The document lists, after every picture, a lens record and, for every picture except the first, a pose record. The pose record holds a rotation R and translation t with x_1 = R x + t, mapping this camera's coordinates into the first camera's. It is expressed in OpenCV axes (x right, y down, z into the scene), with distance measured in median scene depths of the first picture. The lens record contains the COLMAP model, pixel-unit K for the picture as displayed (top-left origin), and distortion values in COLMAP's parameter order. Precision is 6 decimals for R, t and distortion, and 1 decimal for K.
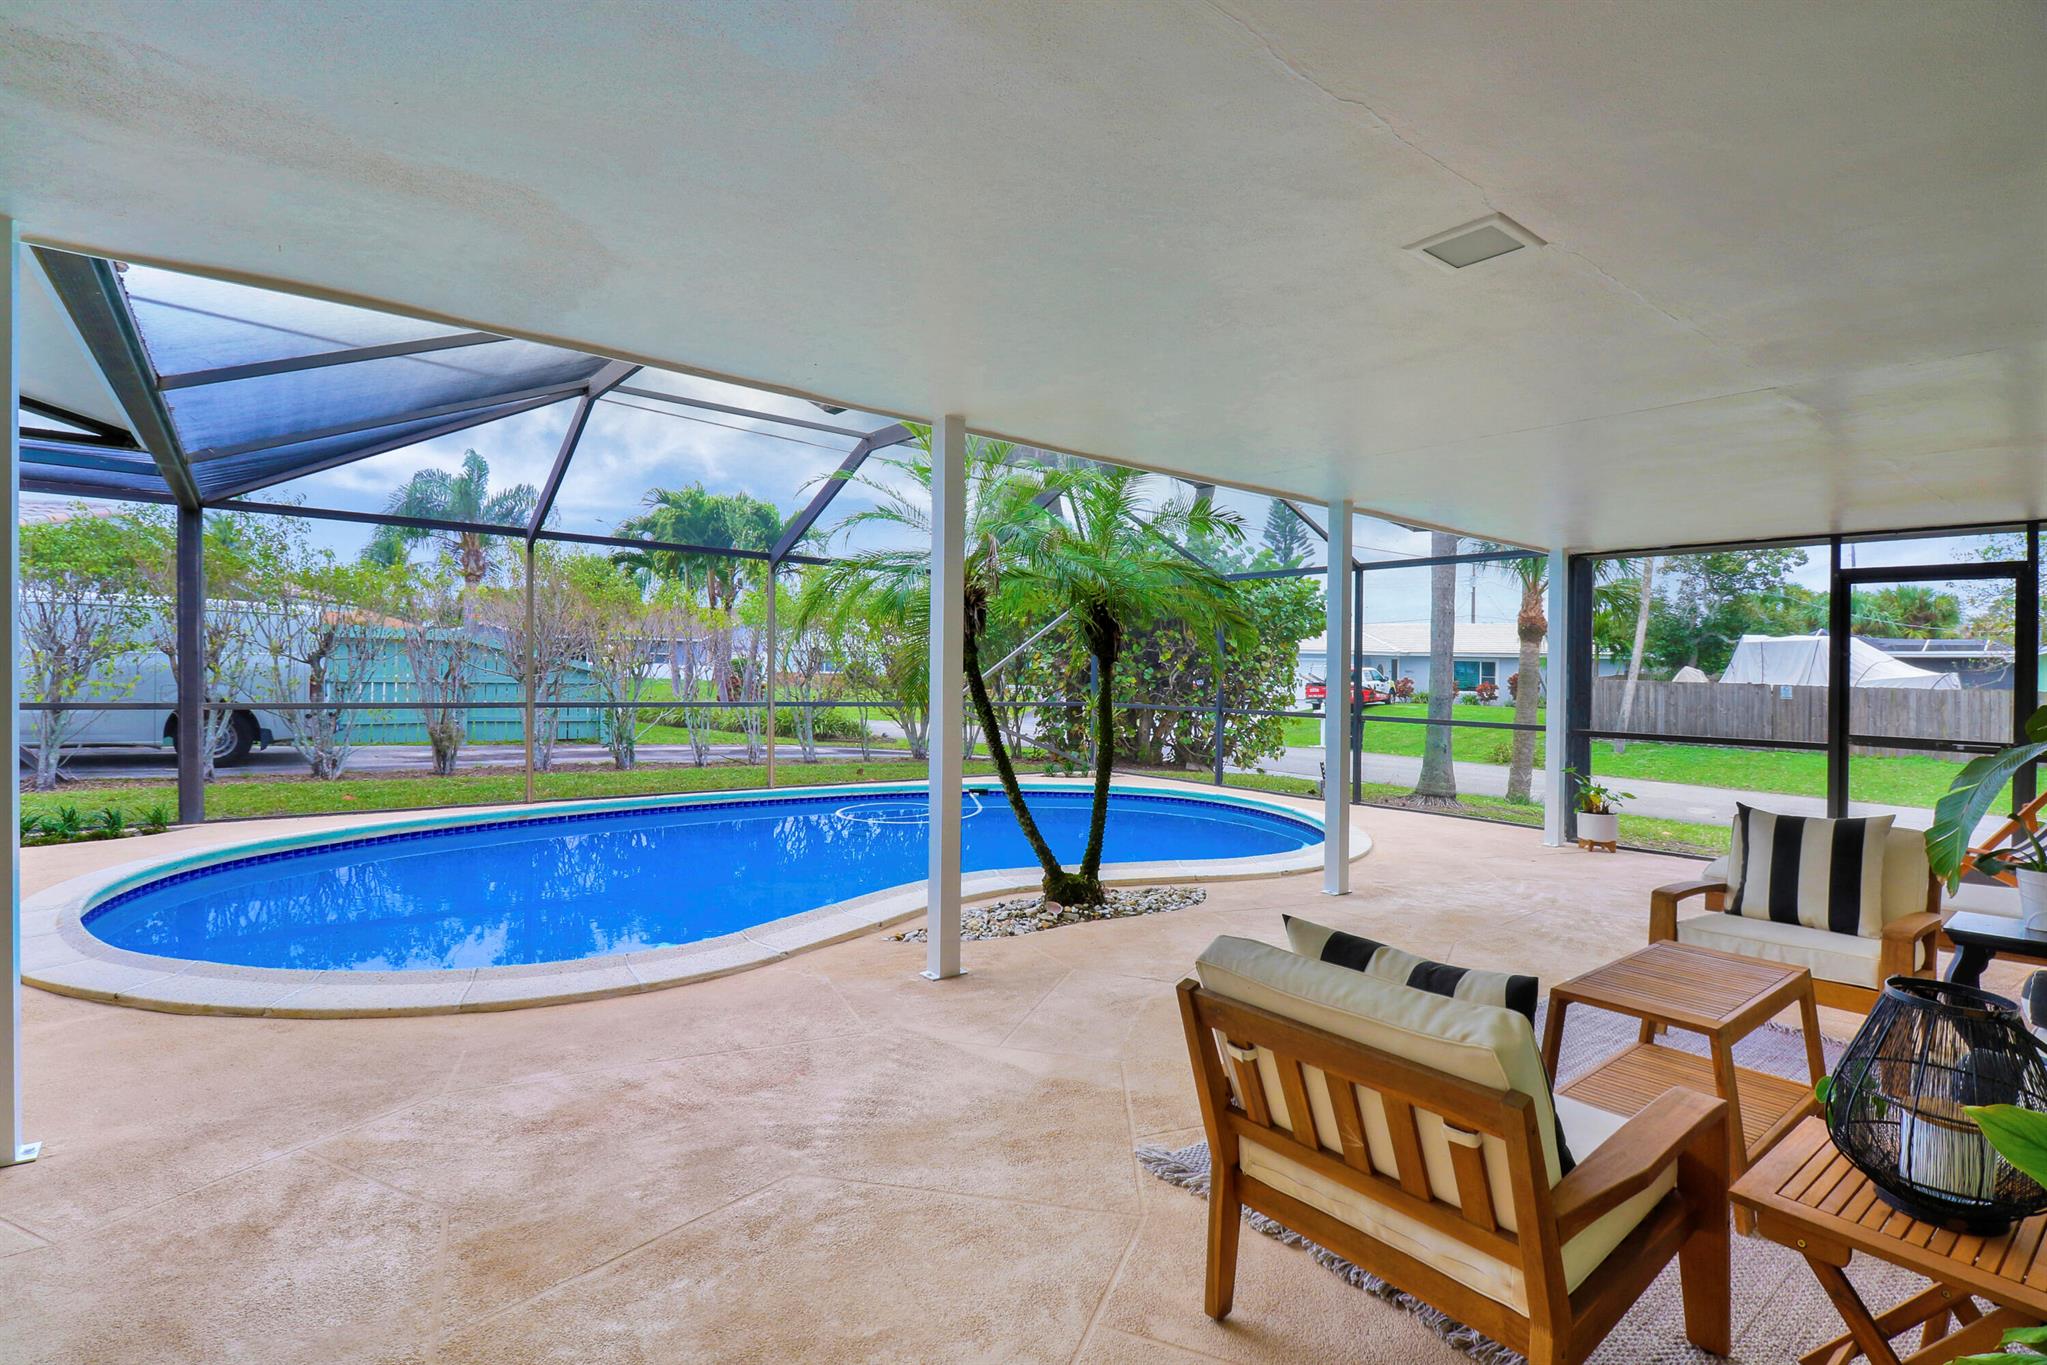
lens RADIAL K [[968.0, 0, 1010.1], [0, 968.0, 661.6], [0, 0, 1]] dist [0.000125, -0.011813]
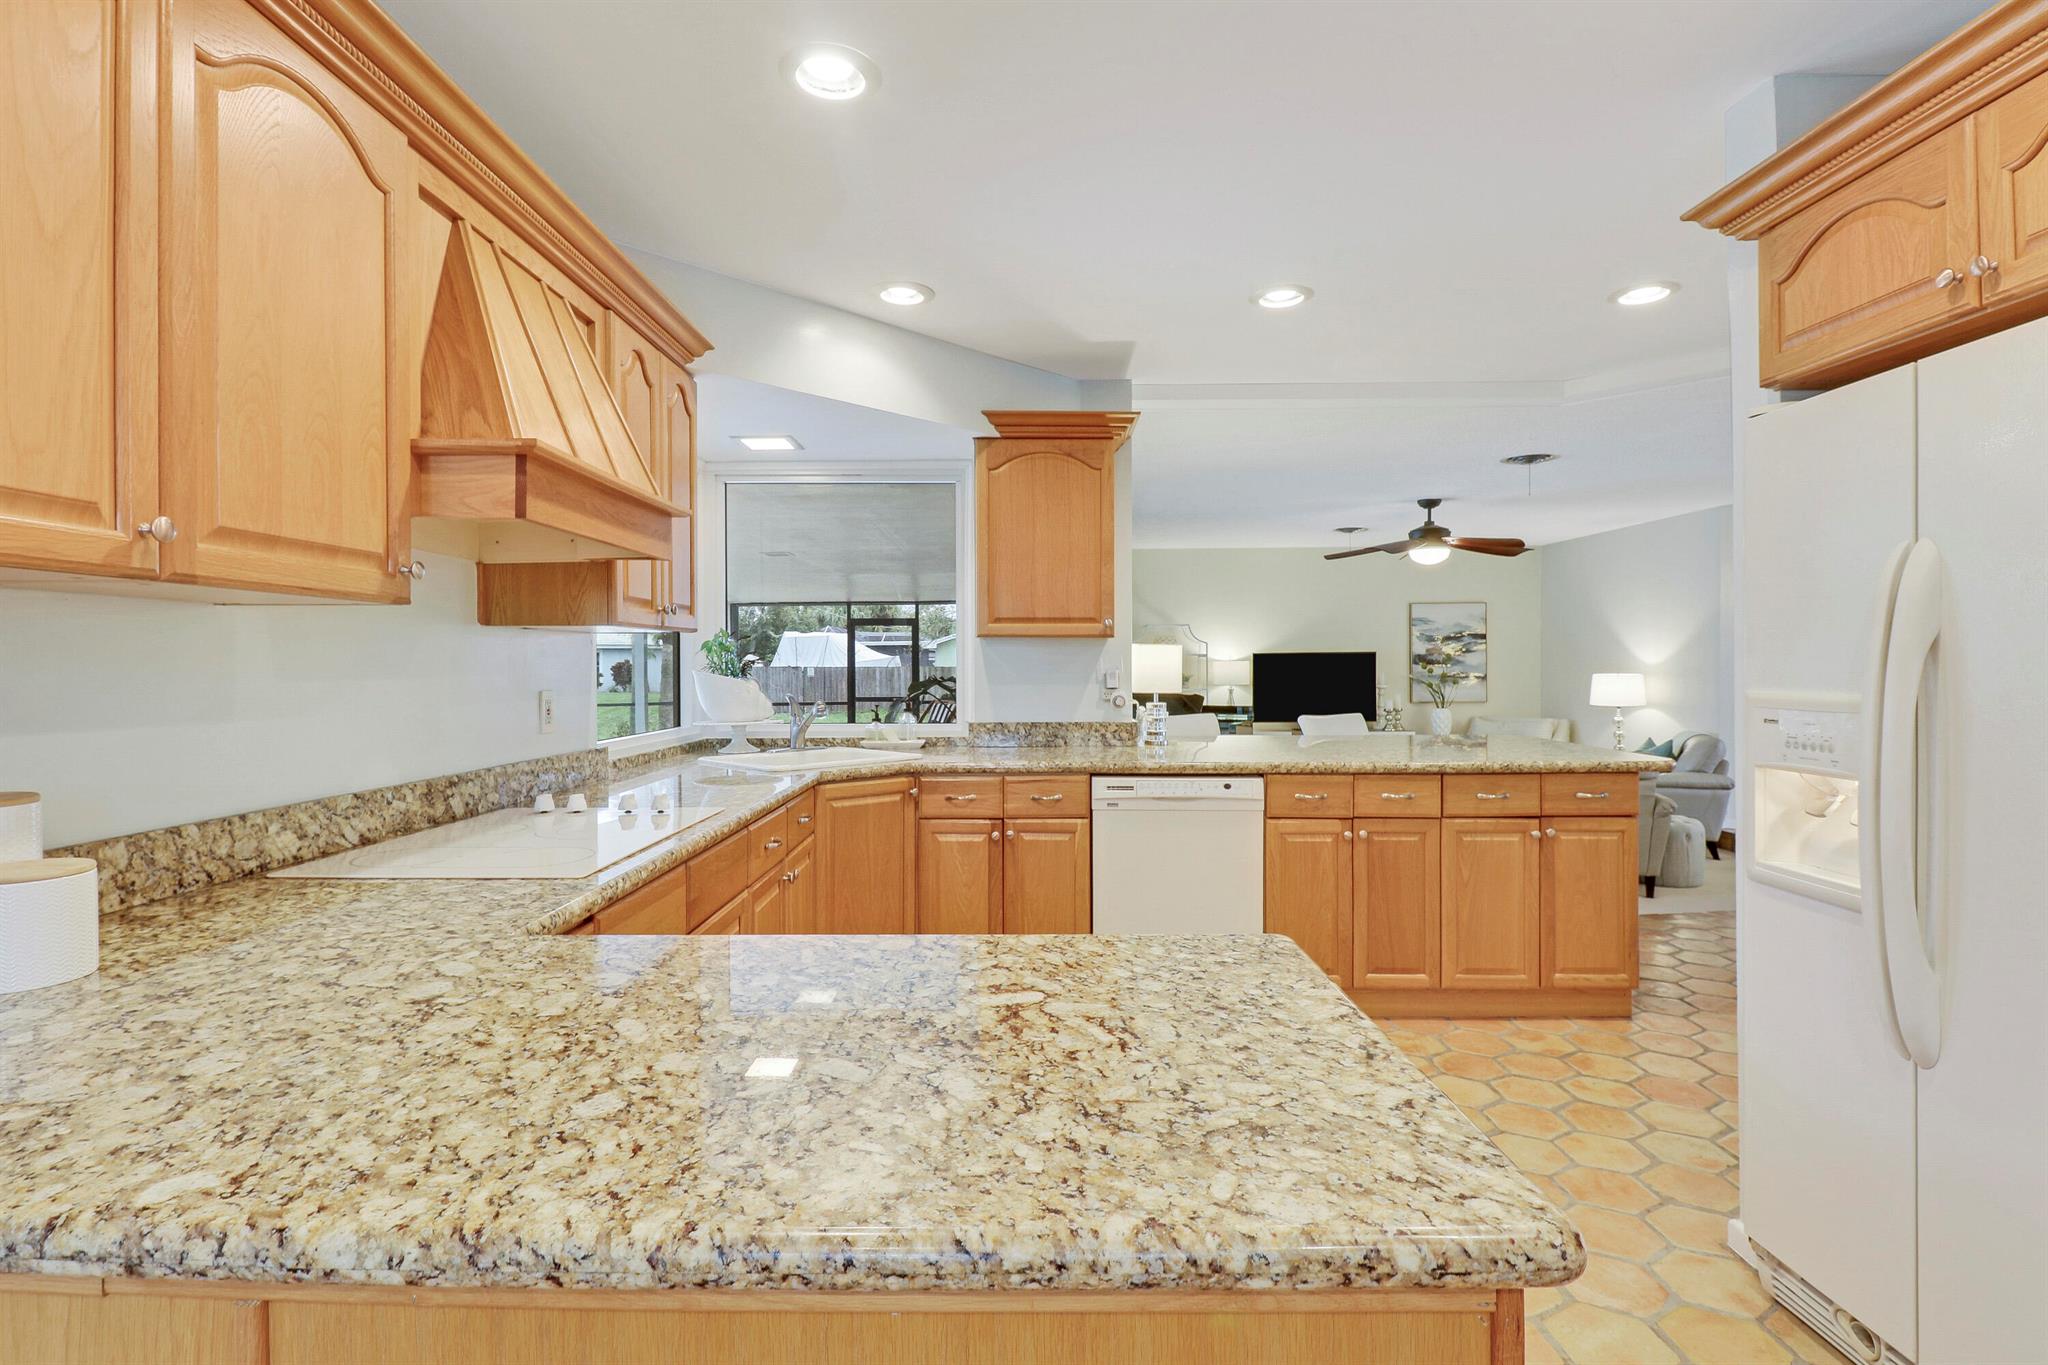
lens RADIAL K [[963.6, 0, 1021.7], [0, 963.6, 665.2], [0, 0, 1]] dist [0.000728, -0.012705]
pose [[0.618346, -0.031731, 0.785265, -0.311040], [0.018362, 0.999495, 0.025928, -0.023431], [-0.785691, -0.001614, 0.618616, -0.330515]]
